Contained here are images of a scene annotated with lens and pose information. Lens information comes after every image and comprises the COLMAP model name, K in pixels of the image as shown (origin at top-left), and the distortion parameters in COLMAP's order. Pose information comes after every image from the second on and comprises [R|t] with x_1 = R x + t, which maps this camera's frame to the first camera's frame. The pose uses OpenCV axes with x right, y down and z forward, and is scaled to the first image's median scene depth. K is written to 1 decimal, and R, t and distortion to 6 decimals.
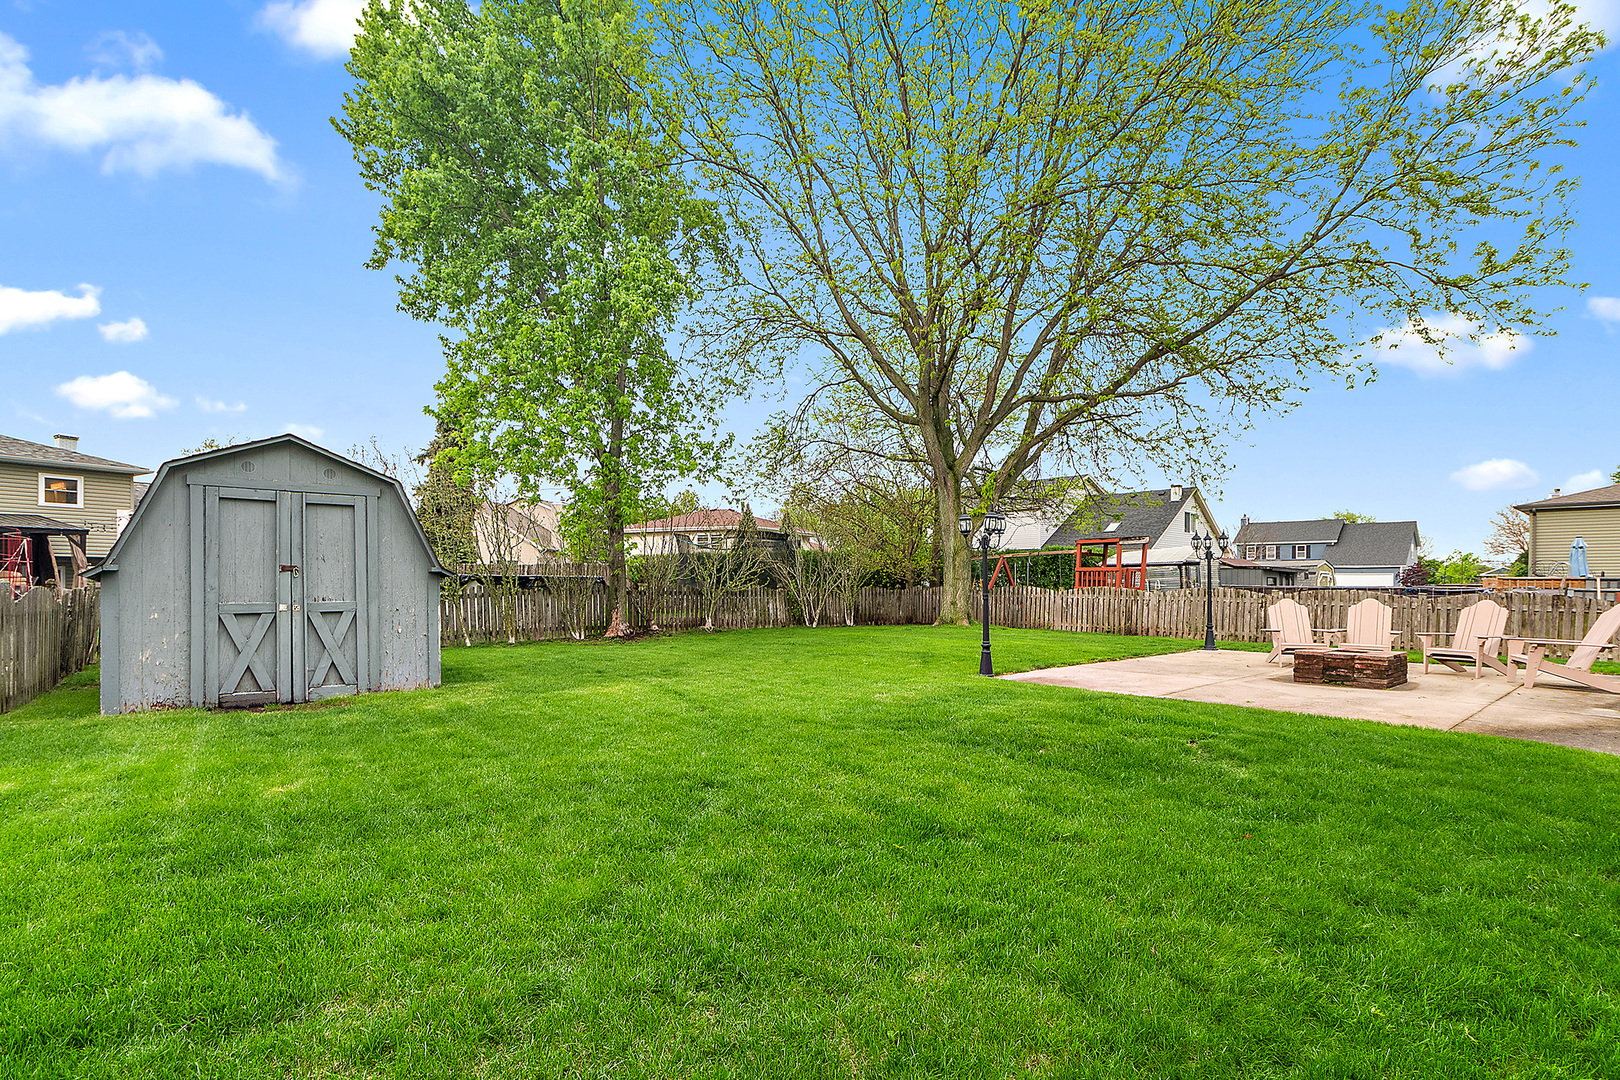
lens RADIAL K [[728.3, 0, 817.5], [0, 728.3, 589.6], [0, 0, 1]] dist [0.002382, -0.001247]
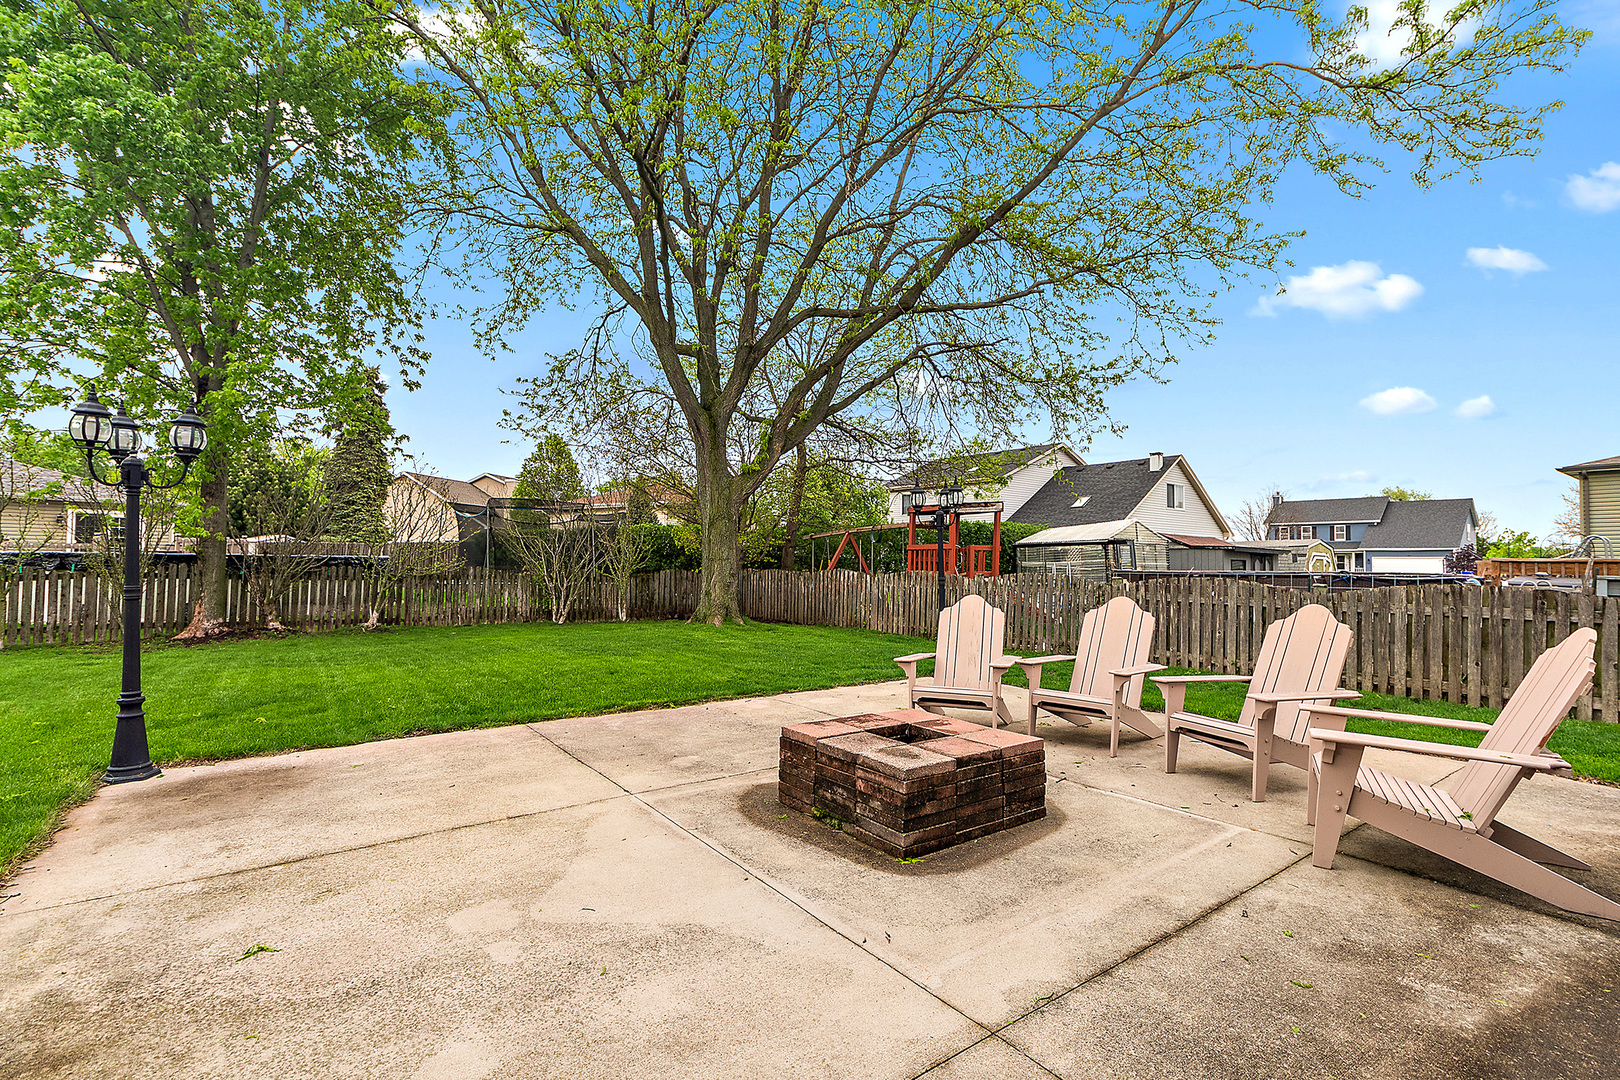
lens RADIAL K [[728.3, 0, 819.1], [0, 728.3, 540.2], [0, 0, 1]] dist [0.002382, -0.001247]
pose [[0.998067, 0.001297, -0.062126, 0.238740], [-0.004046, 0.999017, -0.044144, -0.001462], [0.062008, 0.044310, 0.997092, 0.199073]]
